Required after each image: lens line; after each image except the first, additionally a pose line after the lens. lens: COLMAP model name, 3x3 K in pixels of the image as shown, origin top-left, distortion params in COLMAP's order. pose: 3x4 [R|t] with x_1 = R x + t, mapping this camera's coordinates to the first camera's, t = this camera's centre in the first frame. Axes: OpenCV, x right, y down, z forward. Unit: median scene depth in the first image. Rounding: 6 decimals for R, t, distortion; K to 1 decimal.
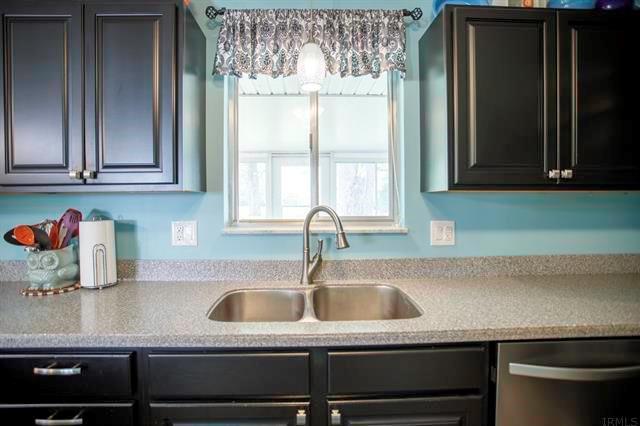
lens RADIAL K [[318.1, 0, 318.8], [0, 318.1, 206.9], [0, 0, 1]] dist [-0.000481, 0.000122]
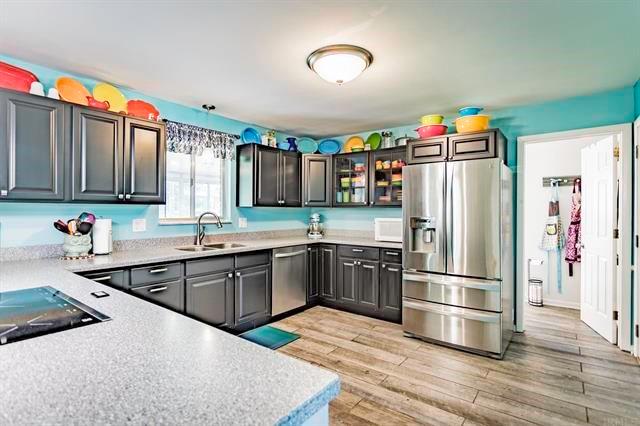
lens RADIAL K [[318.1, 0, 318.8], [0, 318.1, 206.9], [0, 0, 1]] dist [-0.000481, 0.000122]
pose [[0.625102, 0.015645, 0.780386, -1.306522], [0.000067, 0.999798, -0.020097, 0.008948], [-0.780543, 0.012615, 0.624975, -1.132666]]
